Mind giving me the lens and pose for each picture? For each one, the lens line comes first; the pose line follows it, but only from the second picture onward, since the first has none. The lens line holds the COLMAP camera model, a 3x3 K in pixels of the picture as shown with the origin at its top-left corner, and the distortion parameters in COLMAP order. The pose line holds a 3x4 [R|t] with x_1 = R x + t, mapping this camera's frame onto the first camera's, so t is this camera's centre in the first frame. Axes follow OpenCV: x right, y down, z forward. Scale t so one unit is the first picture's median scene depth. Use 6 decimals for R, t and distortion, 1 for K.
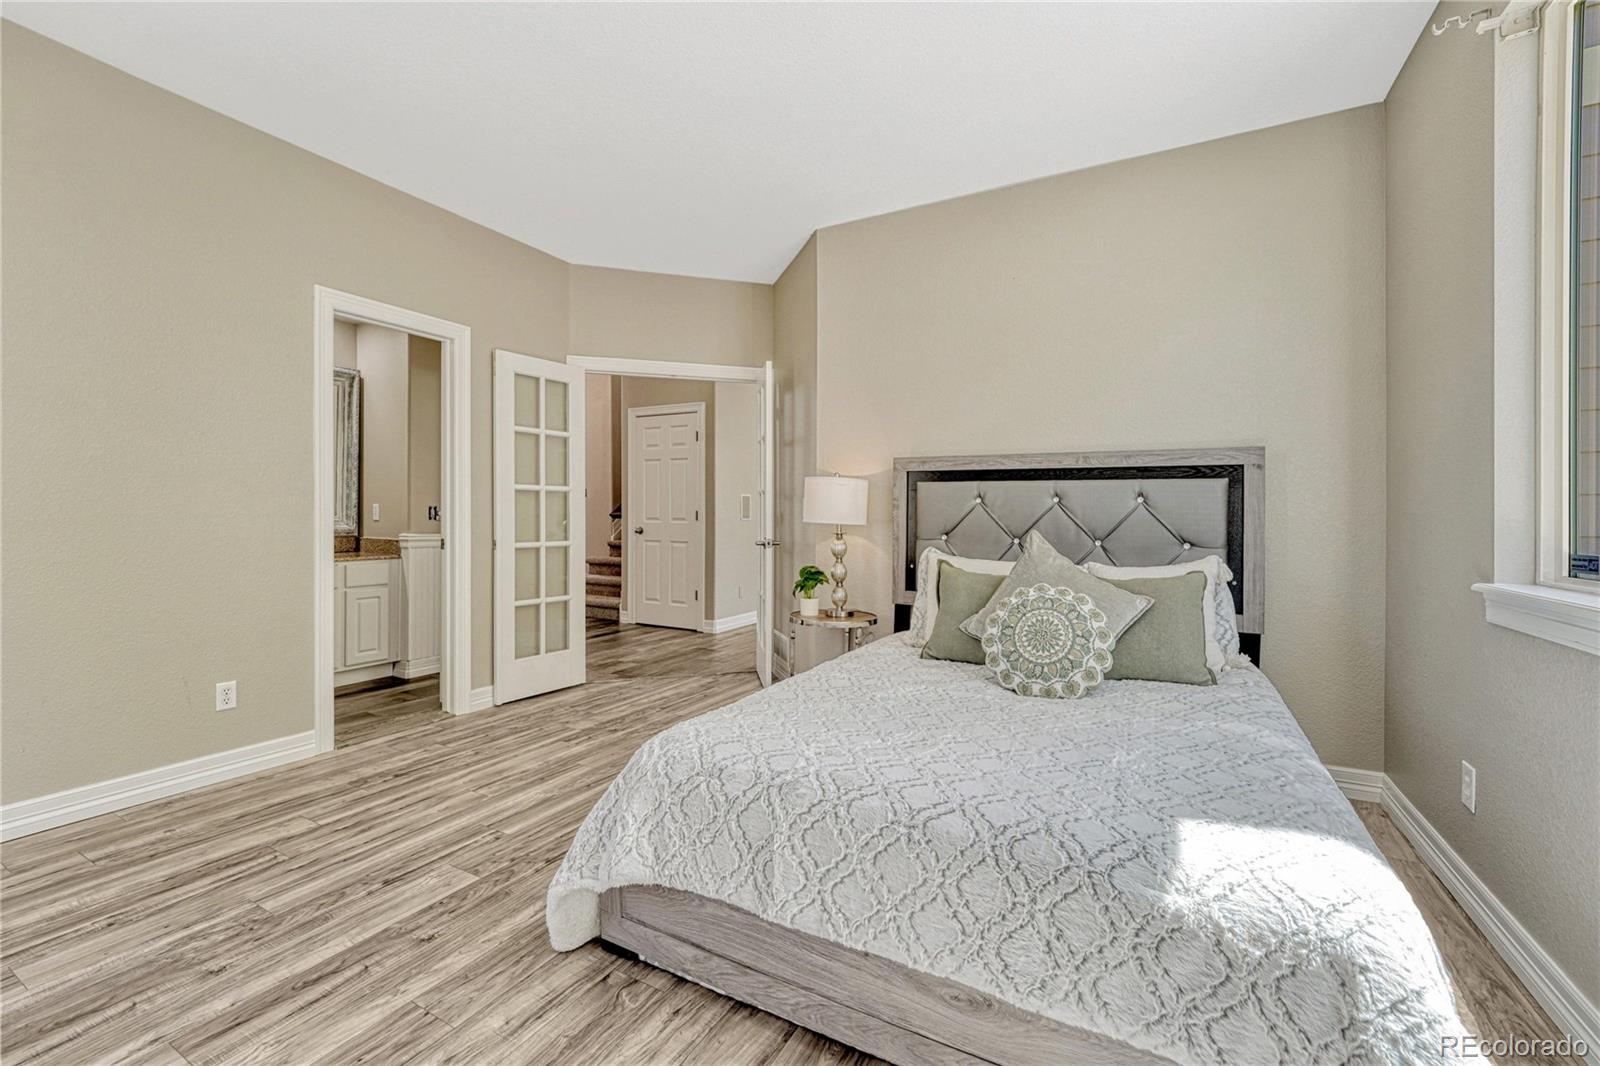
lens RADIAL K [[655.4, 0, 802.1], [0, 655.4, 523.3], [0, 0, 1]] dist [-0.001371, -0.000208]
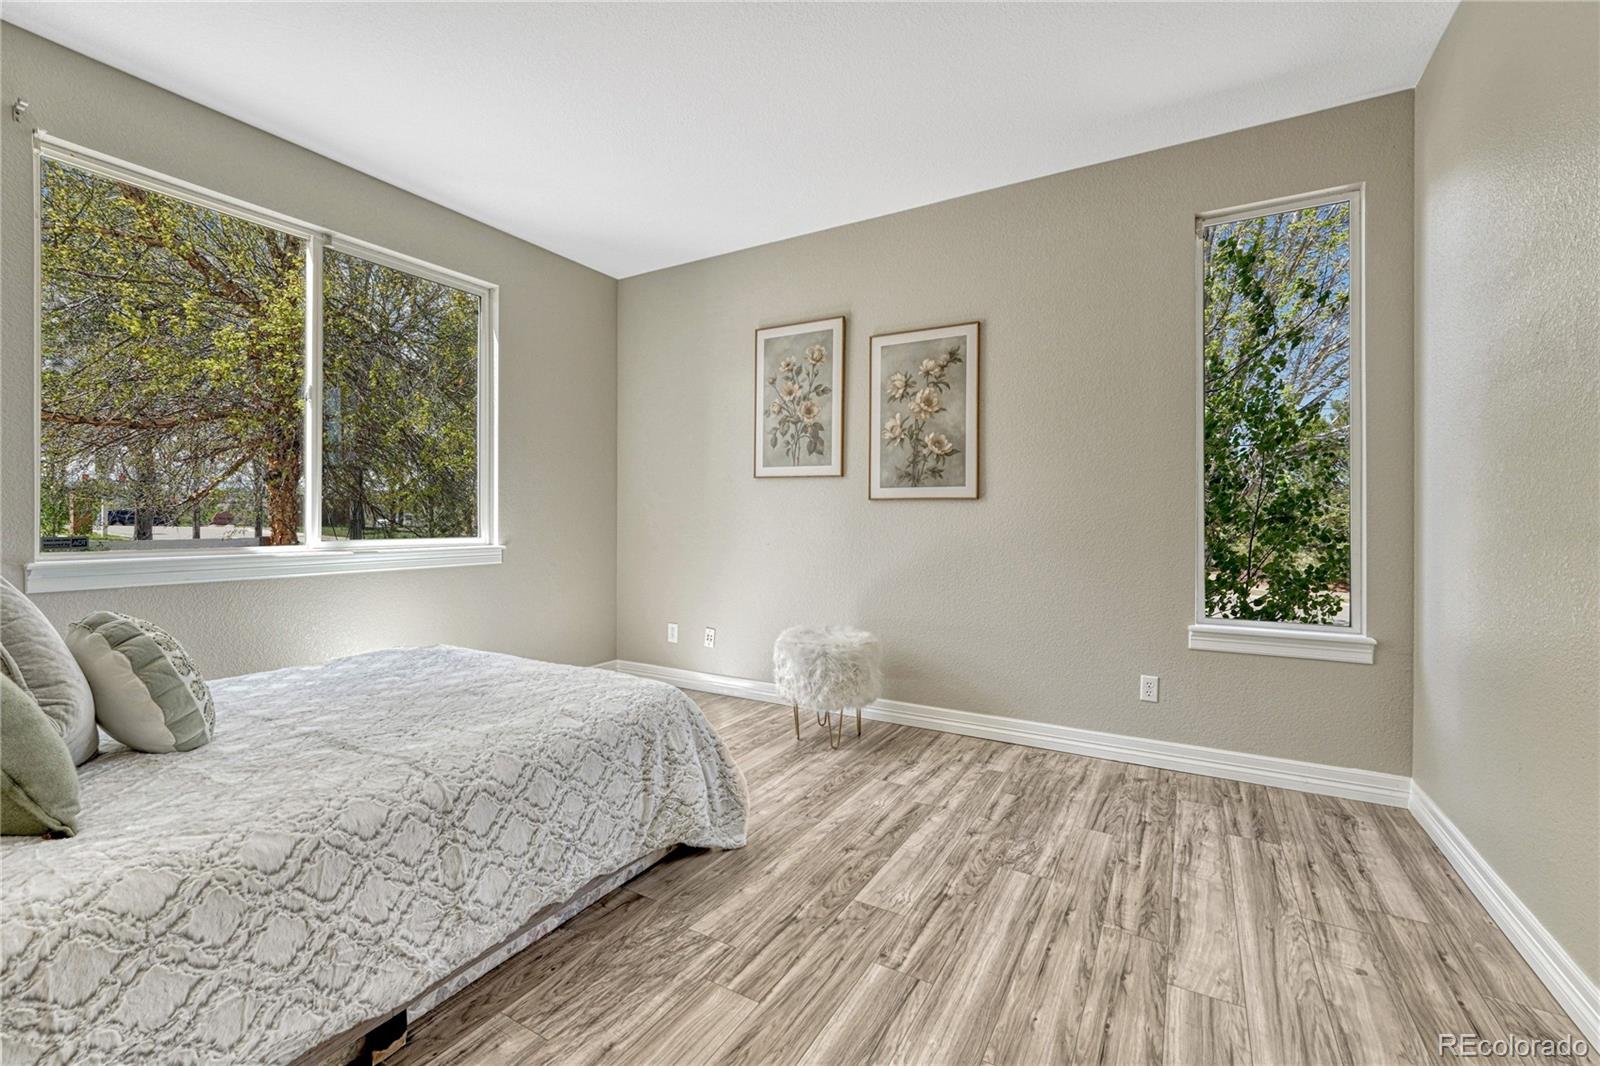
lens RADIAL K [[655.4, 0, 800.1], [0, 655.4, 522.5], [0, 0, 1]] dist [-0.001371, -0.000208]
pose [[-0.999414, -0.012268, 0.031957, -0.446920], [-0.011832, 0.999835, 0.013779, -0.013547], [-0.032120, 0.013393, -0.999394, 1.979765]]
